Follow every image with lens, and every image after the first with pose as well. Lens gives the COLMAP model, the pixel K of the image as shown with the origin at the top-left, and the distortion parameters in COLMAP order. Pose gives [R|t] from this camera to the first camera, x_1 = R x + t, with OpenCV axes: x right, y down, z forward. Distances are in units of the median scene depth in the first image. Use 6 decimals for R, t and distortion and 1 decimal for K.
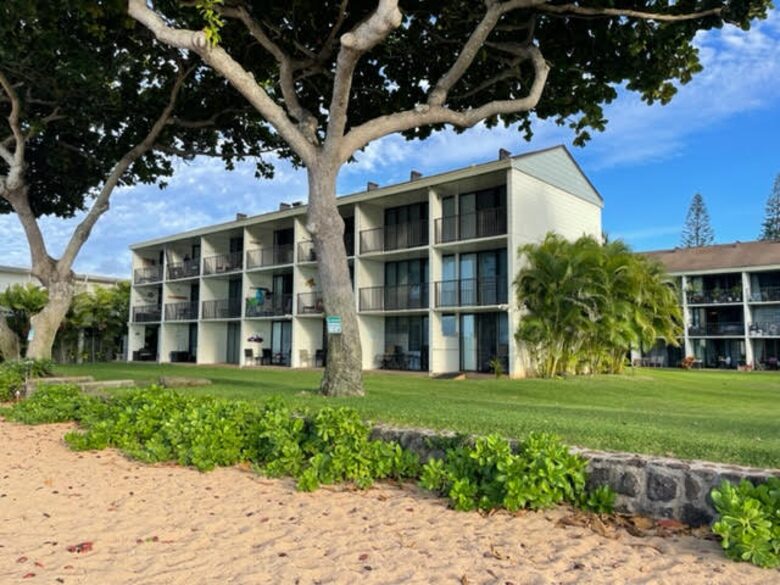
lens RADIAL K [[605.3, 0, 390.1], [0, 605.3, 290.8], [0, 0, 1]] dist [0.010493, -0.012118]
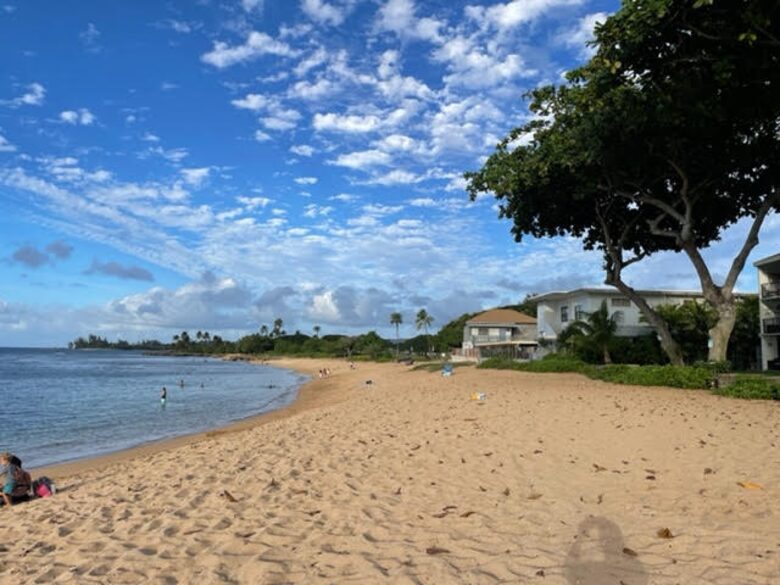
lens RADIAL K [[605.3, 0, 395.7], [0, 605.3, 292.5], [0, 0, 1]] dist [0.010493, -0.012118]
pose [[0.611134, -0.075817, -0.787887, 0.029864], [0.060304, 0.996969, -0.049161, -0.007703], [0.789226, -0.017468, 0.613854, -0.178594]]
